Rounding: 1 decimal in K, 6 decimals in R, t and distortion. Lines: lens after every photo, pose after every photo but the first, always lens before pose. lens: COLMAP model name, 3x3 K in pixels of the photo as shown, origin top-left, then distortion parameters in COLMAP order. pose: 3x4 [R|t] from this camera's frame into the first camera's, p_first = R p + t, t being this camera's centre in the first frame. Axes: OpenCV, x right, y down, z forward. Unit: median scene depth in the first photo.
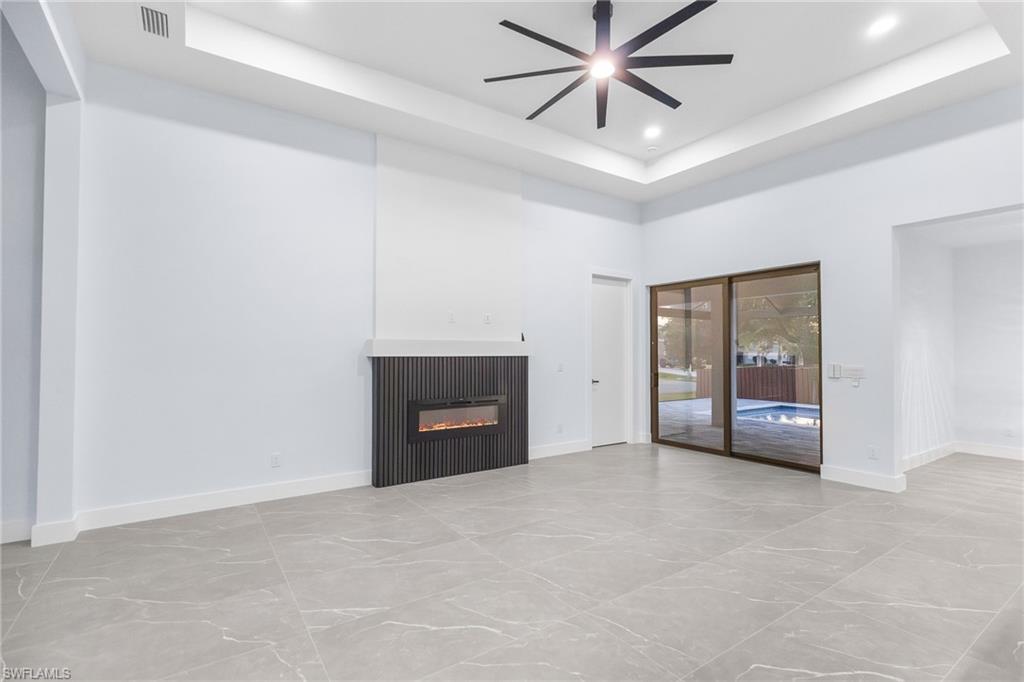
lens RADIAL K [[478.9, 0, 510.8], [0, 478.9, 341.3], [0, 0, 1]] dist [0.000127, 0.001881]
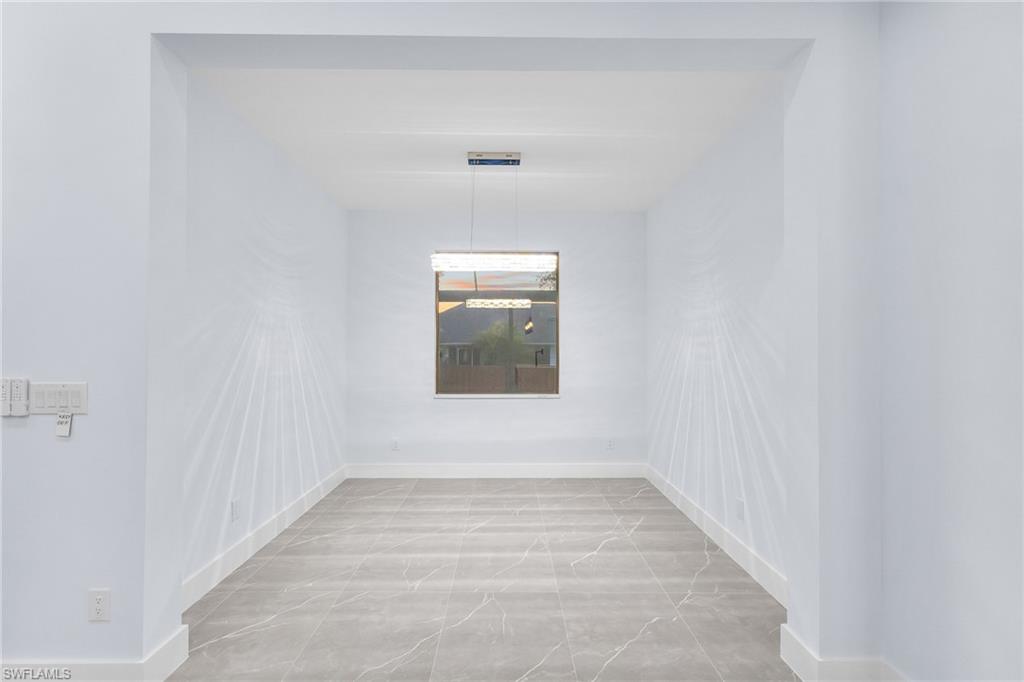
lens RADIAL K [[478.9, 0, 508.8], [0, 478.9, 346.0], [0, 0, 1]] dist [0.000127, 0.001881]
pose [[0.554448, 0.008295, 0.832177, 0.577284], [-0.020621, 0.999780, 0.003774, 0.013033], [-0.831963, -0.019252, 0.554497, 0.482377]]
